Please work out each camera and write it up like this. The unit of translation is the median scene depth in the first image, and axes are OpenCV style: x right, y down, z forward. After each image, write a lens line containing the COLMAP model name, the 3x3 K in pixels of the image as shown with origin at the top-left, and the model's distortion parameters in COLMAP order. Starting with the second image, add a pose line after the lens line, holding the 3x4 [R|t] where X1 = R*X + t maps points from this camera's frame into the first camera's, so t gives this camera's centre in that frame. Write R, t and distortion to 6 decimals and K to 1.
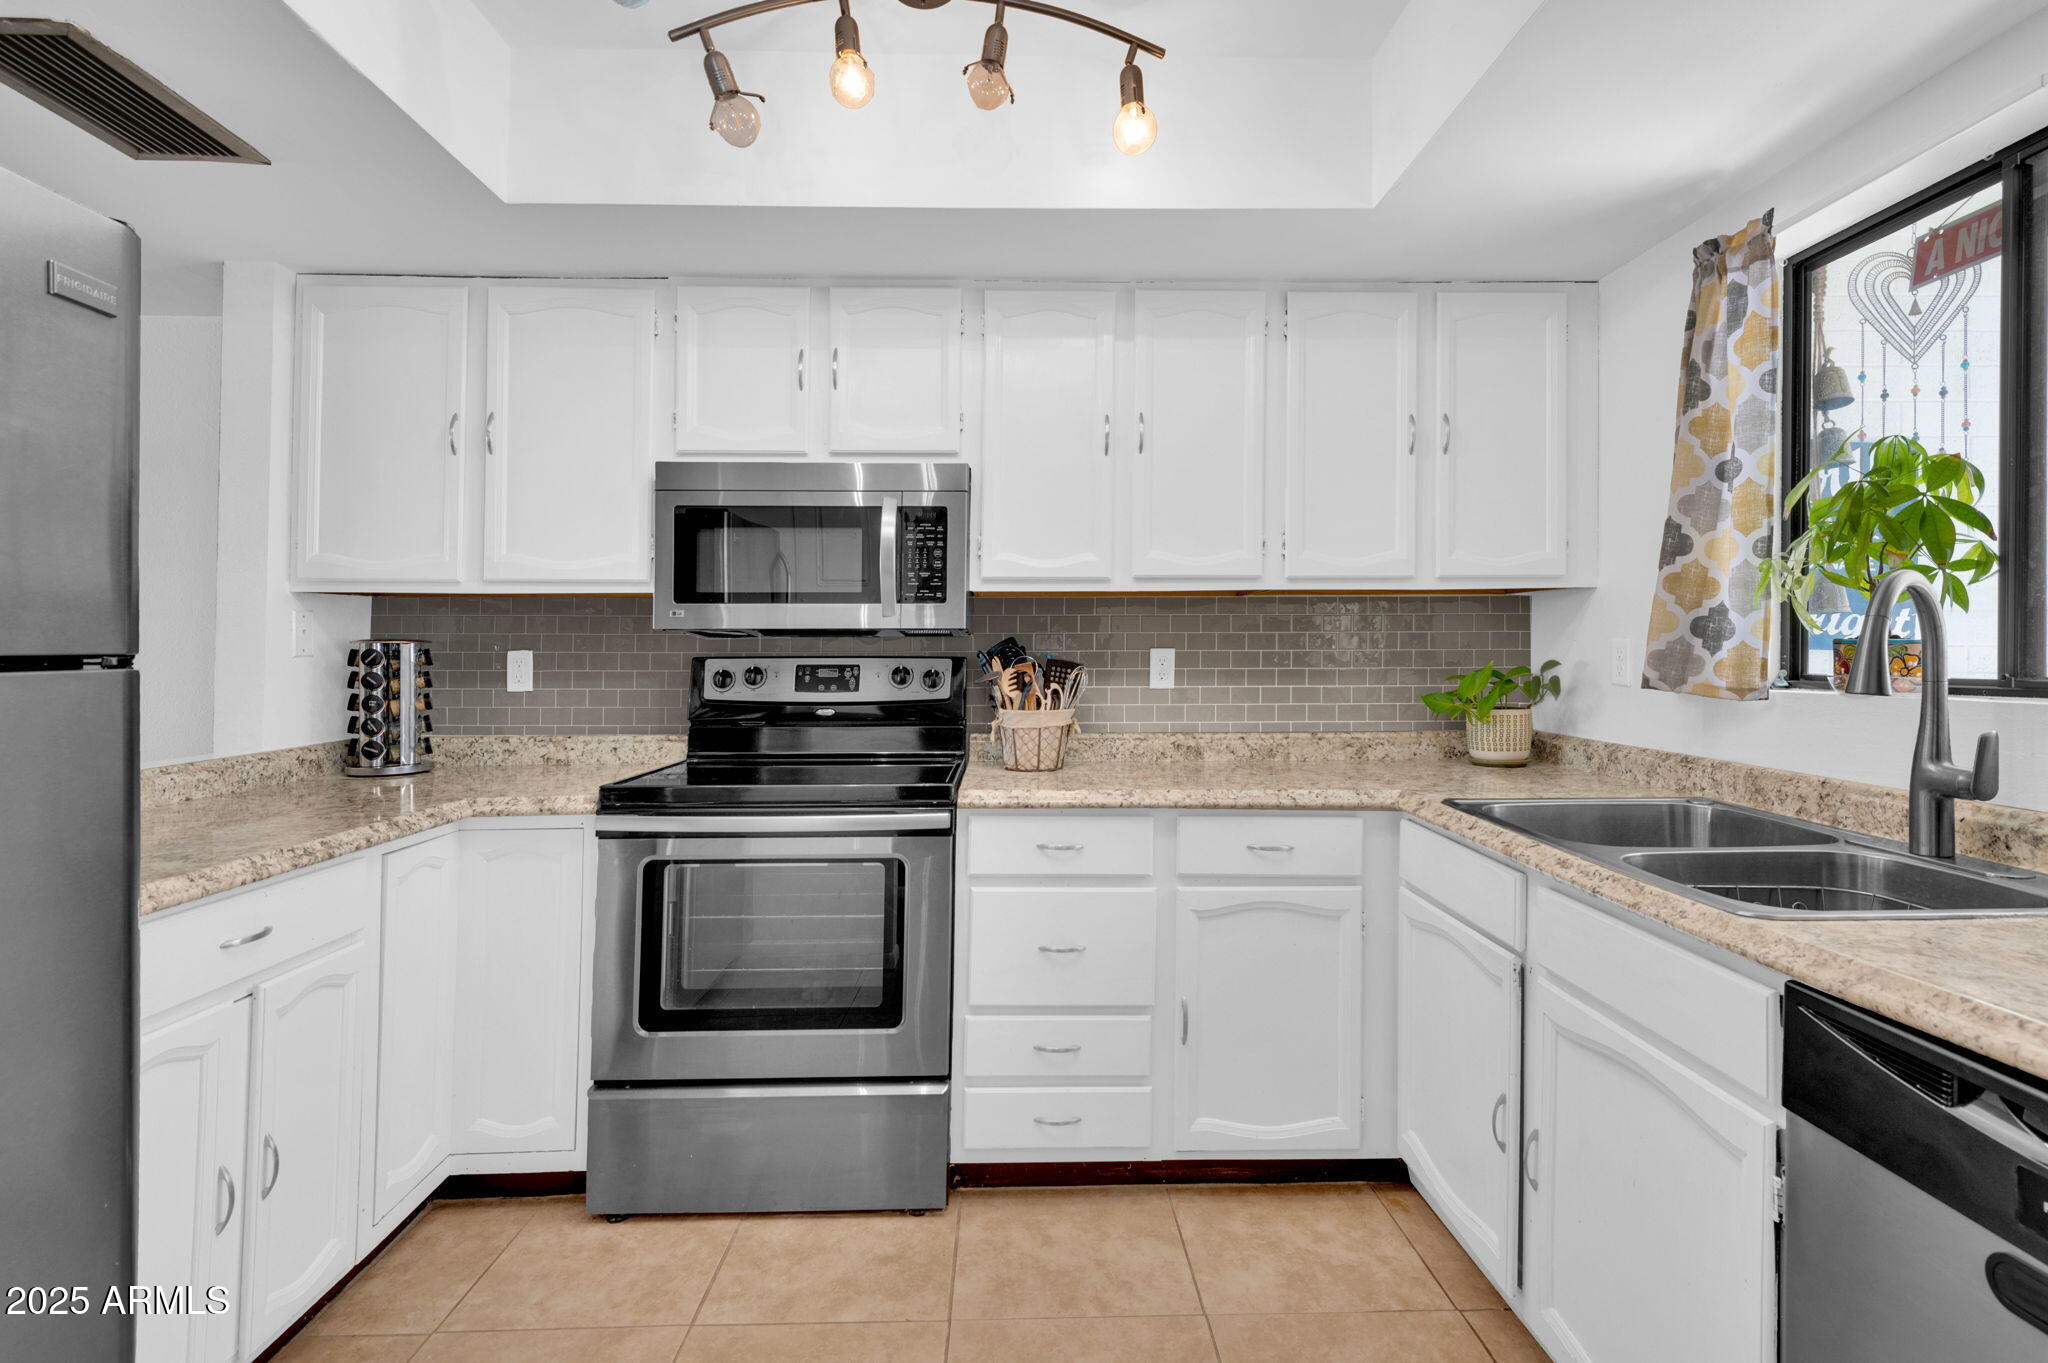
lens RADIAL K [[955.5, 0, 1028.5], [0, 955.5, 637.1], [0, 0, 1]] dist [0.002013, -0.000764]
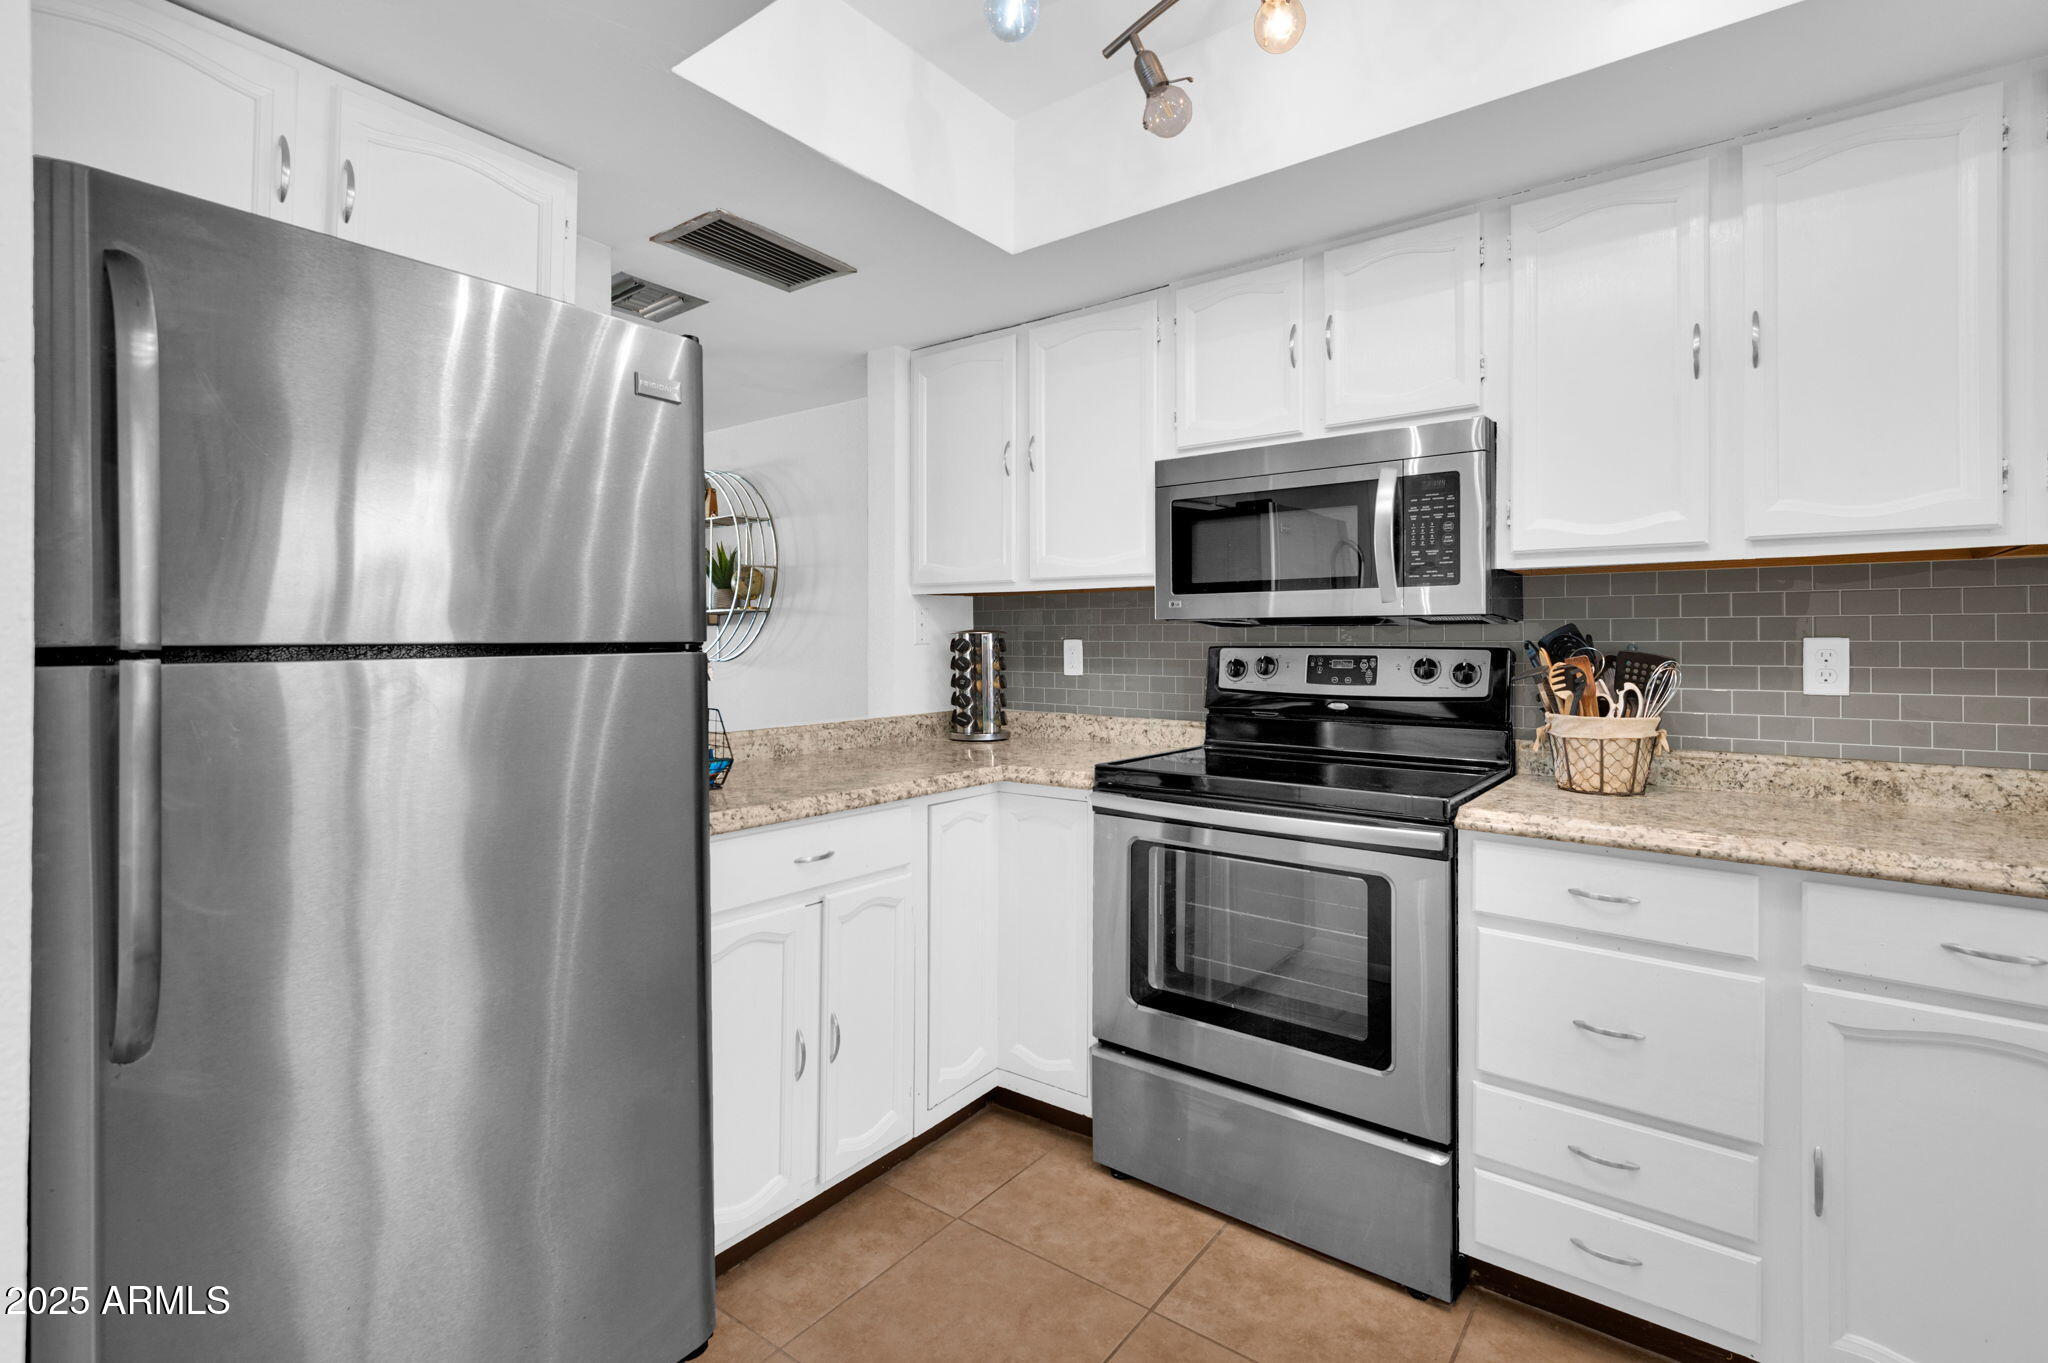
lens RADIAL K [[922.5, 0, 1019.4], [0, 922.5, 611.8], [0, 0, 1]] dist [0.016966, -0.017191]
pose [[0.776046, -0.018054, -0.630418, 0.128935], [0.008016, 0.999792, -0.018764, 0.001018], [0.630625, 0.009508, 0.776029, 0.113126]]
